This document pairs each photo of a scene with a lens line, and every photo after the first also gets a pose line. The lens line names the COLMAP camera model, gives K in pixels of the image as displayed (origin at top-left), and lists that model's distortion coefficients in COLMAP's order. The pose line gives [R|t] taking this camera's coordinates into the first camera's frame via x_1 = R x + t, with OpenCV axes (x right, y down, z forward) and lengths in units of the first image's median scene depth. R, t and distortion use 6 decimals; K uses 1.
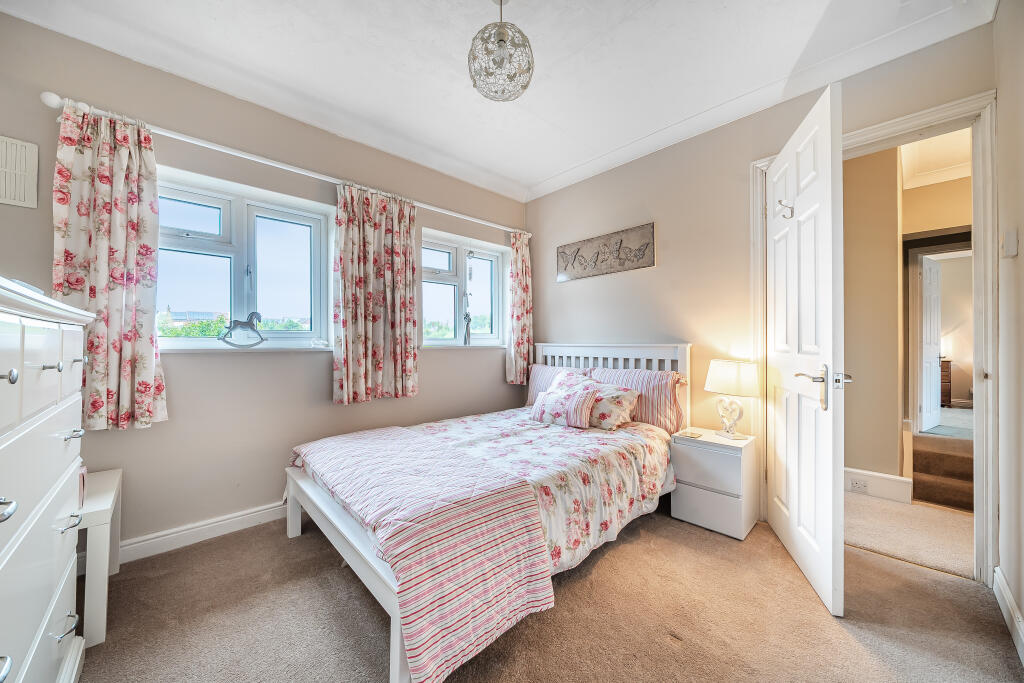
lens RADIAL K [[369.5, 0, 509.3], [0, 369.5, 341.8], [0, 0, 1]] dist [-0.001309, -0.000015]
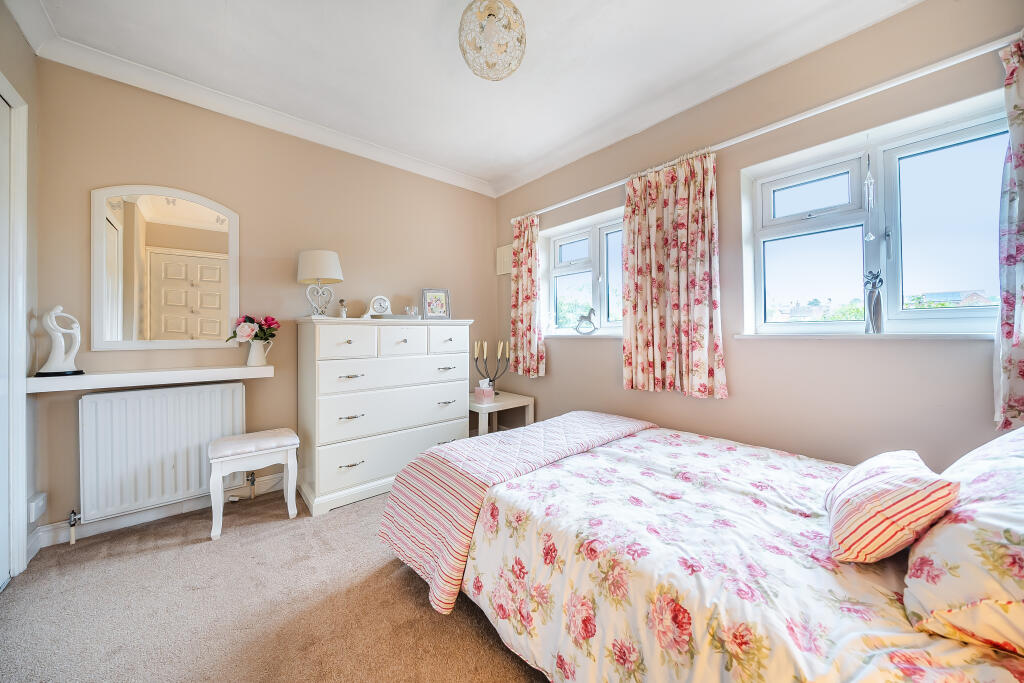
lens RADIAL K [[354.8, 0, 509.1], [0, 354.8, 333.0], [0, 0, 1]] dist [0.001354, 0.000008]
pose [[-0.036010, 0.000846, -0.999351, 0.686553], [0.010354, 0.999946, 0.000473, 0.005147], [0.999298, -0.010331, -0.036017, 0.825922]]
